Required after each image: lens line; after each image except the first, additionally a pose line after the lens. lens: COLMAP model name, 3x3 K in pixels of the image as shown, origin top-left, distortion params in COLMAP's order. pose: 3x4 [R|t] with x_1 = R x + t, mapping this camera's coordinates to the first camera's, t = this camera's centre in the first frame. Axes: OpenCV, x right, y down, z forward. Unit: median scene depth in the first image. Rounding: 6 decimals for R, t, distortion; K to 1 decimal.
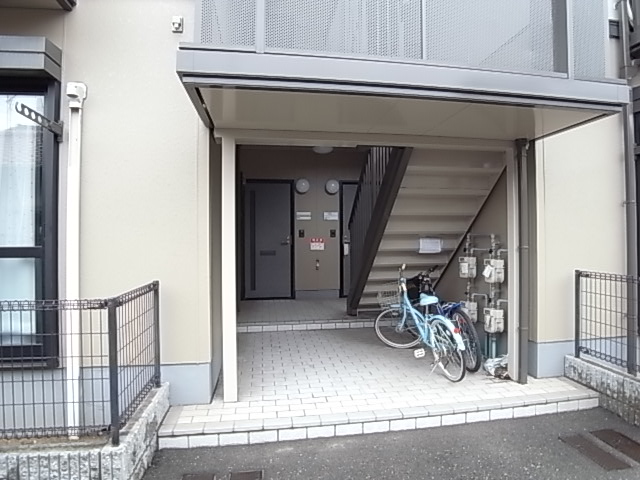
lens RADIAL K [[388.8, 0, 321.7], [0, 388.8, 238.9], [0, 0, 1]] dist [-0.064410, 0.012837]
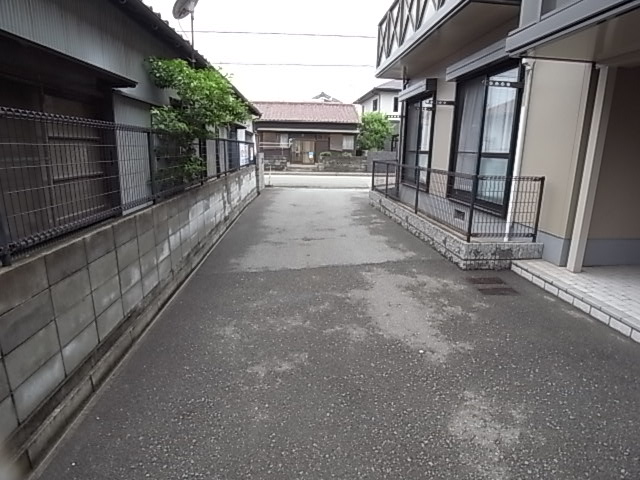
lens RADIAL K [[352.9, 0, 323.1], [0, 352.9, 238.1], [0, 0, 1]] dist [-0.043949, -0.000254]
pose [[-0.078556, 0.247354, -0.965735, 1.094270], [-0.011379, 0.968444, 0.248973, 0.010529], [0.996845, 0.030548, -0.073263, 0.211373]]
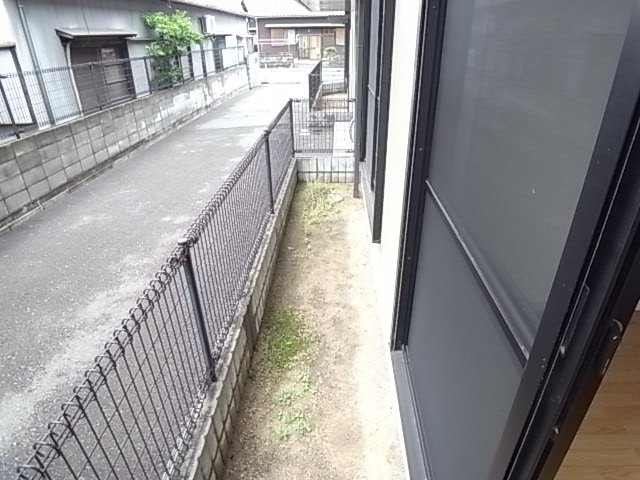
lens RADIAL K [[388.8, 0, 321.2], [0, 388.8, 234.3], [0, 0, 1]] dist [-0.064410, 0.012837]
pose [[-0.202144, 0.456100, -0.866666, 2.759120], [0.019019, 0.886596, 0.462153, -0.168368], [0.979171, 0.076939, -0.187895, 1.500328]]
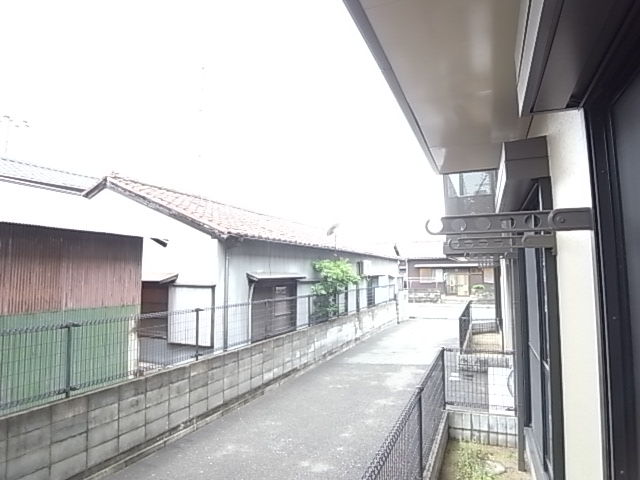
lens RADIAL K [[388.8, 0, 321.5], [0, 388.8, 235.2], [0, 0, 1]] dist [-0.064410, 0.012837]
pose [[-0.535022, -0.074062, -0.841585, 2.772886], [0.015154, 0.995149, -0.097210, -0.255829], [0.844702, -0.064763, -0.531304, 1.477204]]
